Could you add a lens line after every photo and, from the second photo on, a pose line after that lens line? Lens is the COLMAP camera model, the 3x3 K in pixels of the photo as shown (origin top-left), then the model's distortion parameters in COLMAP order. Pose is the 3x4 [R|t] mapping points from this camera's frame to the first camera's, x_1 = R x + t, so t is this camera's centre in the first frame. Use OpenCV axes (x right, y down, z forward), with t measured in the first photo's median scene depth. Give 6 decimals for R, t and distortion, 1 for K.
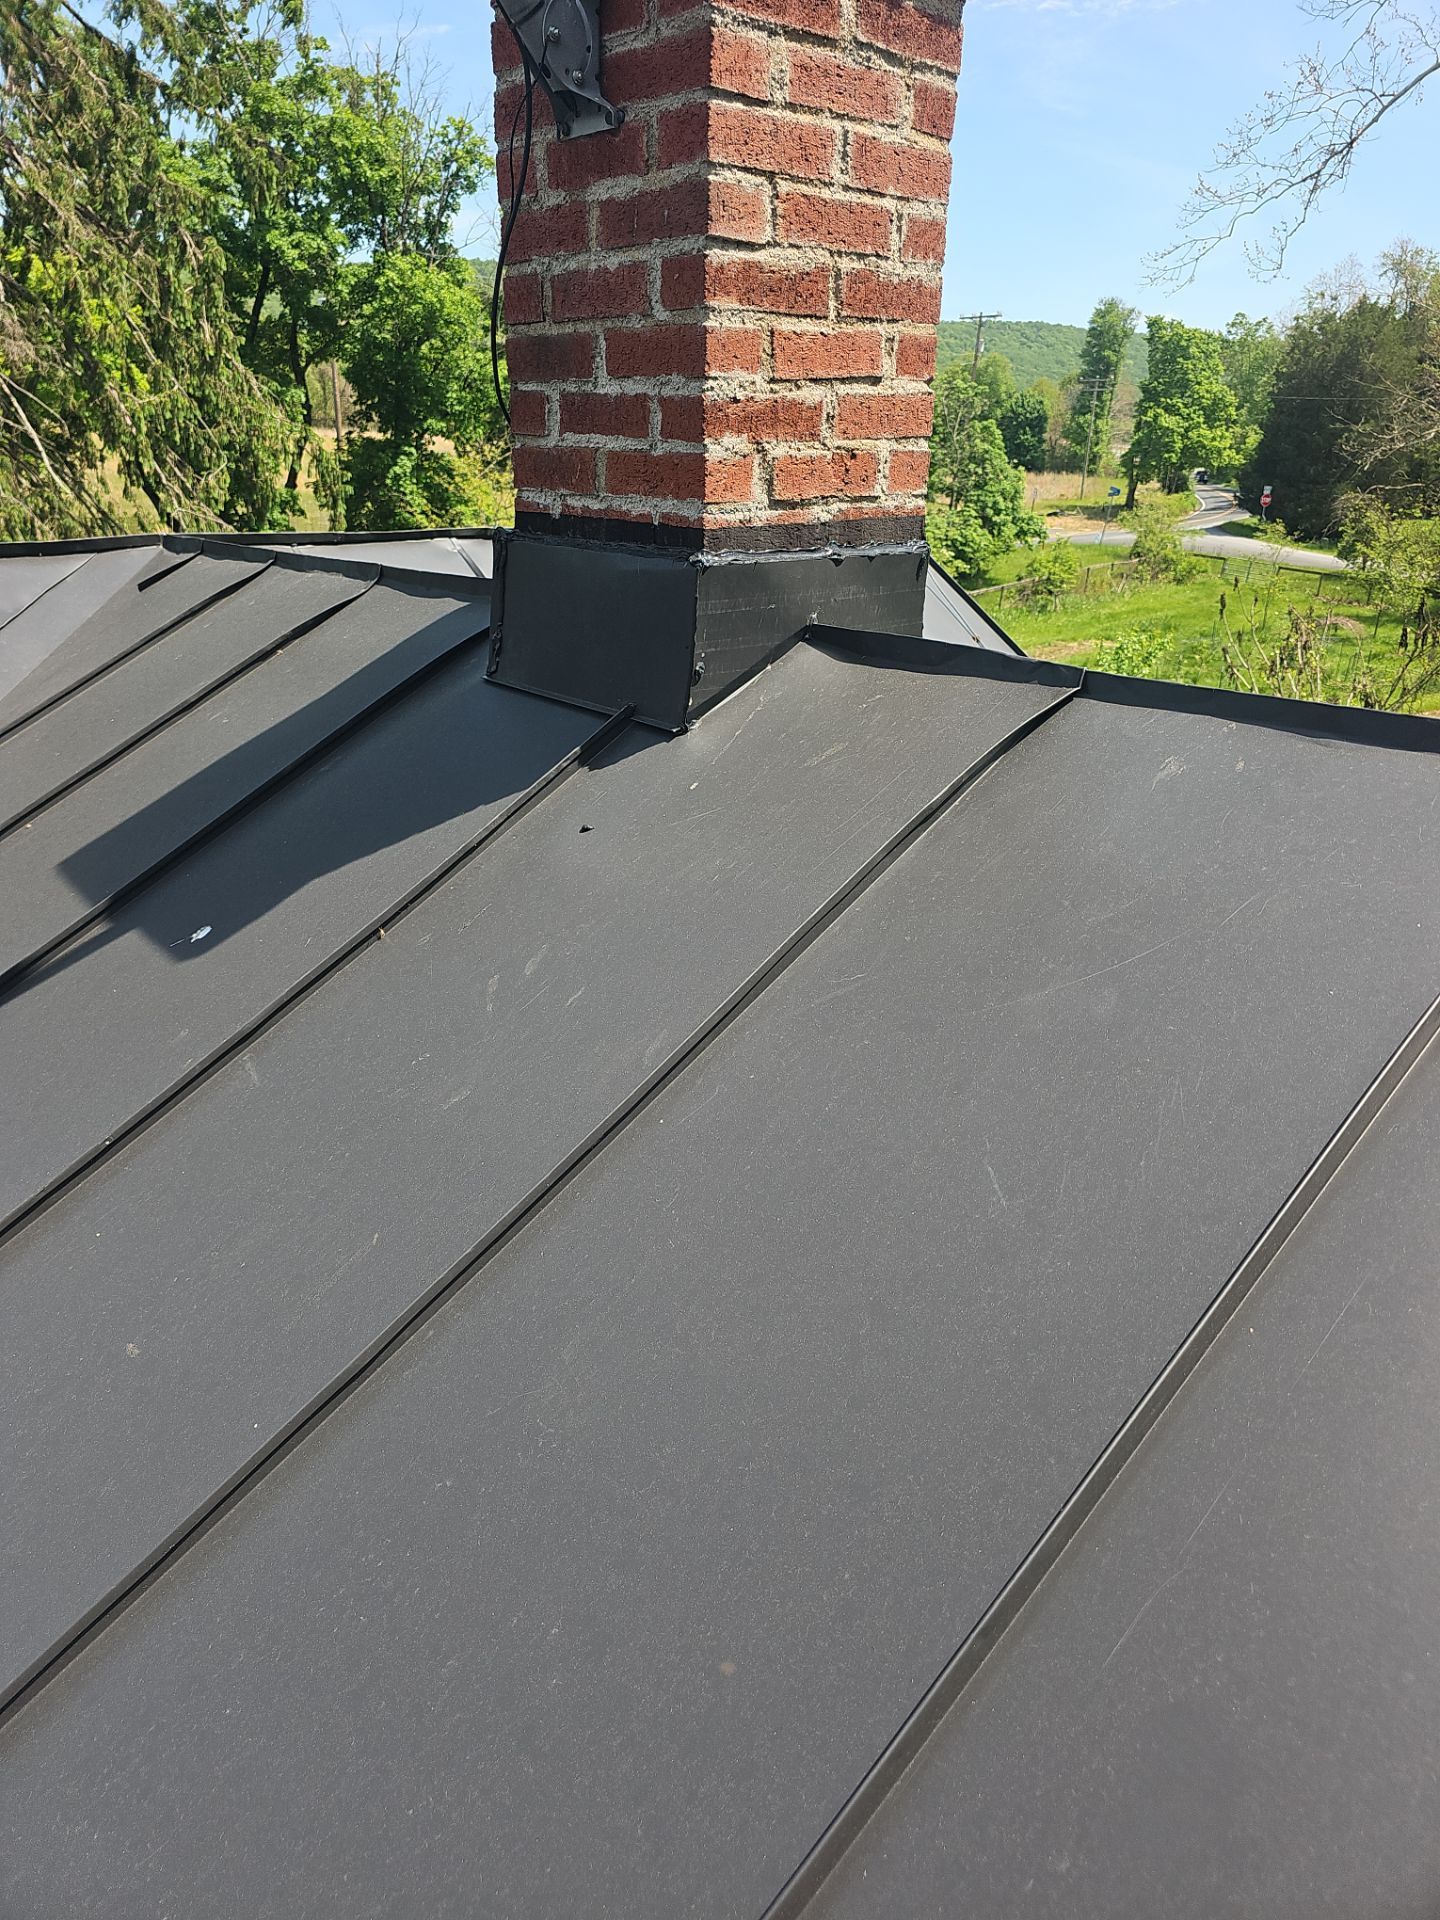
lens RADIAL K [[1295.5, 0, 709.9], [0, 1295.5, 970.6], [0, 0, 1]] dist [0.021783, -0.022752]
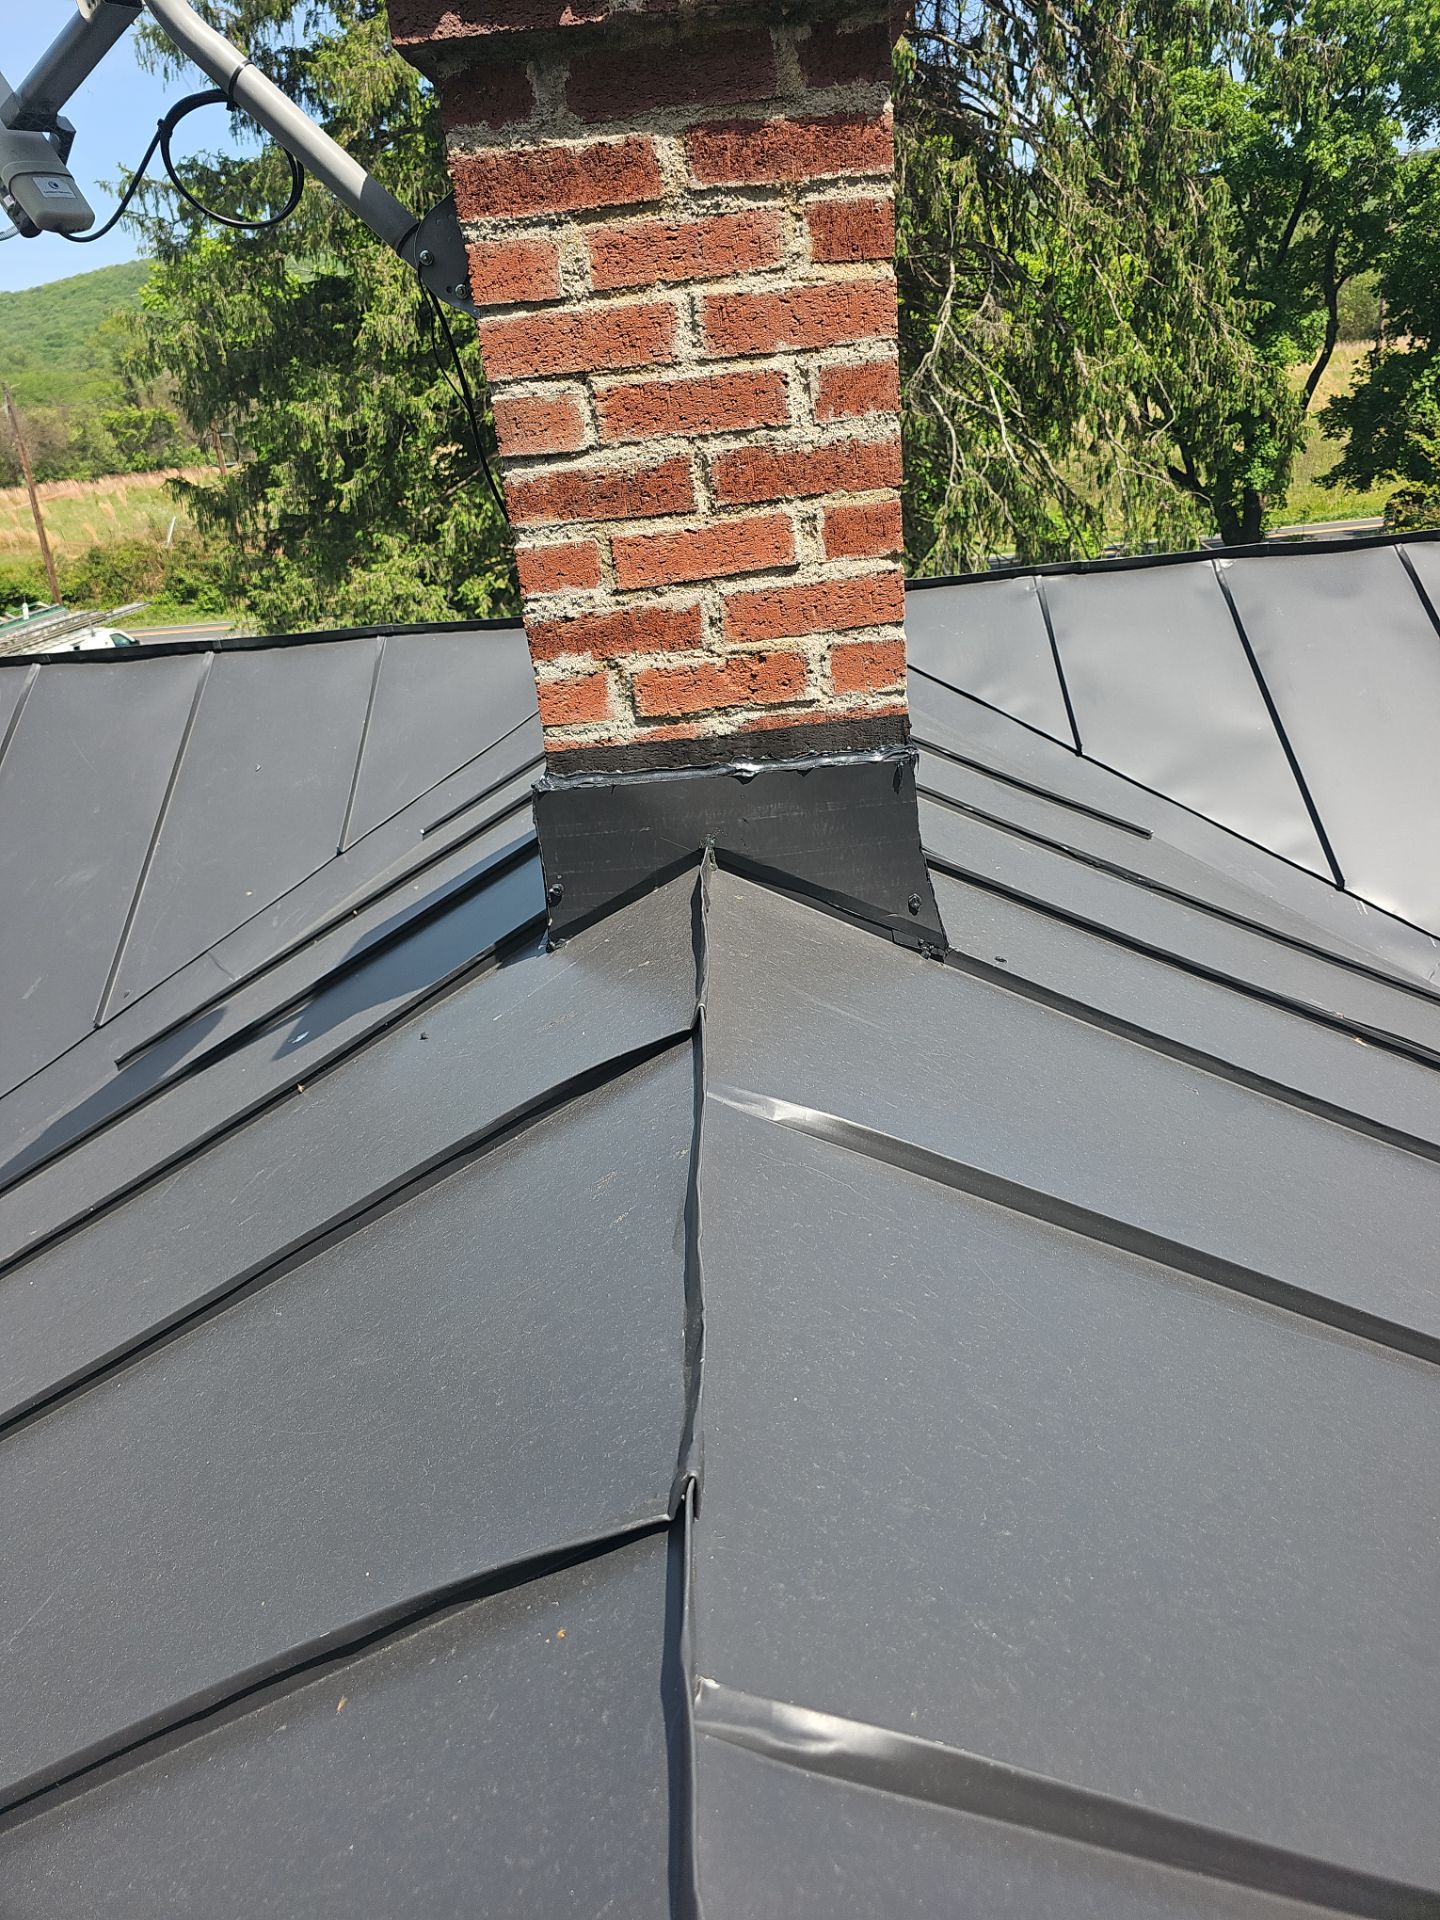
lens RADIAL K [[1295.5, 0, 709.9], [0, 1295.5, 970.6], [0, 0, 1]] dist [0.021783, -0.022752]
pose [[0.743577, 0.188582, -0.641506, 0.702921], [-0.155382, 0.981874, 0.108534, -0.302391], [0.650346, 0.018975, 0.759401, 0.368610]]
